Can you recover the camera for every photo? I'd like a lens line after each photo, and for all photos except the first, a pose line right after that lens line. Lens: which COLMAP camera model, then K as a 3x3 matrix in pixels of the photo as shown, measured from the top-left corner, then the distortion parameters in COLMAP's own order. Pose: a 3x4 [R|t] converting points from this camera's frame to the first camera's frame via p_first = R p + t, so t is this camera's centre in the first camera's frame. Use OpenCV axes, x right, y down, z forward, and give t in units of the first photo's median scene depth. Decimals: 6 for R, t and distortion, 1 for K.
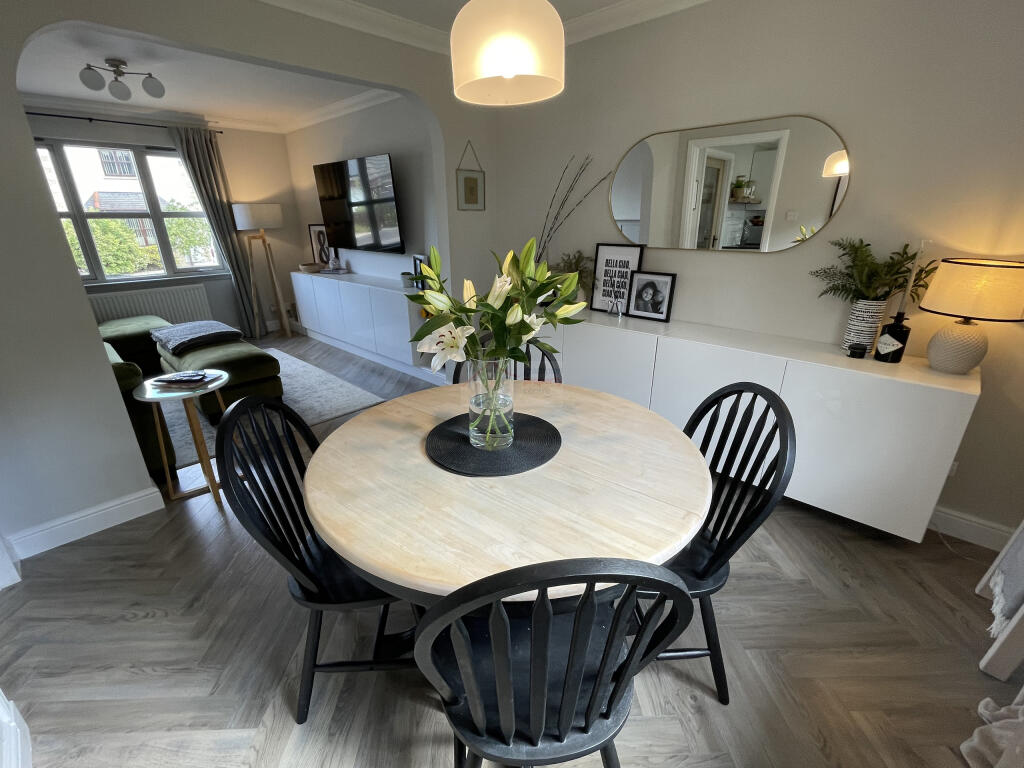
lens RADIAL K [[444.5, 0, 510.6], [0, 444.5, 385.5], [0, 0, 1]] dist [-0.000843, 0.000059]
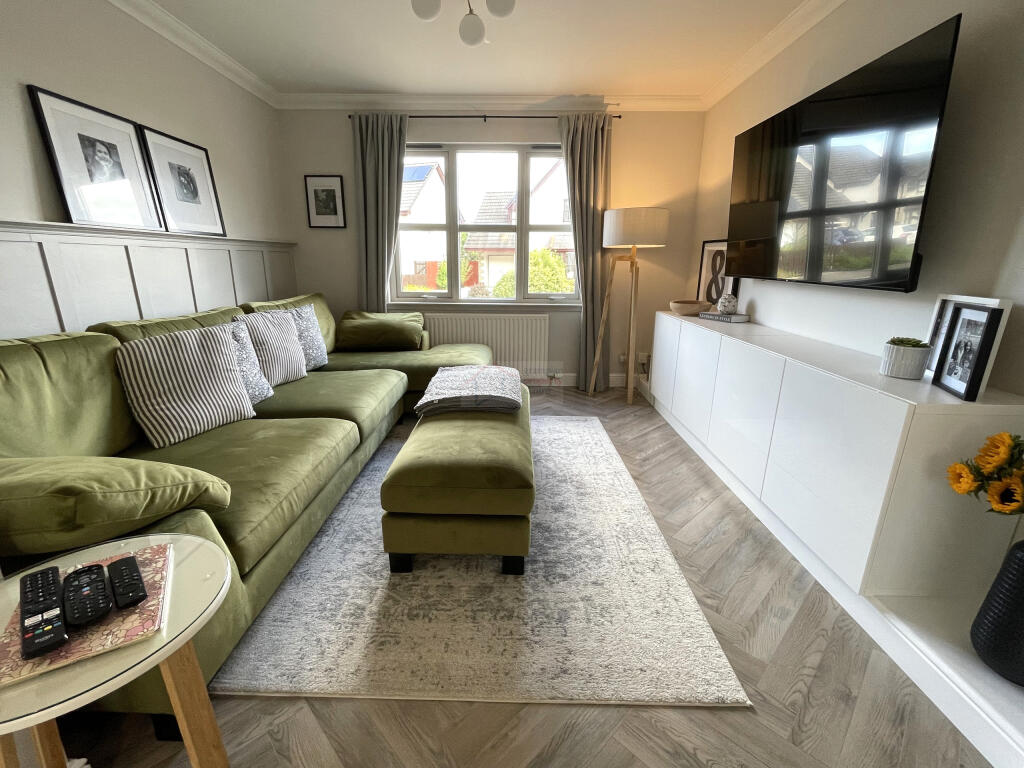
lens RADIAL K [[444.5, 0, 510.9], [0, 444.5, 381.5], [0, 0, 1]] dist [-0.000843, 0.000059]
pose [[0.674320, 0.207913, -0.708565, -0.162565], [-0.278476, 0.960297, 0.016761, -0.113952], [0.683918, 0.186016, 0.705446, 0.438483]]
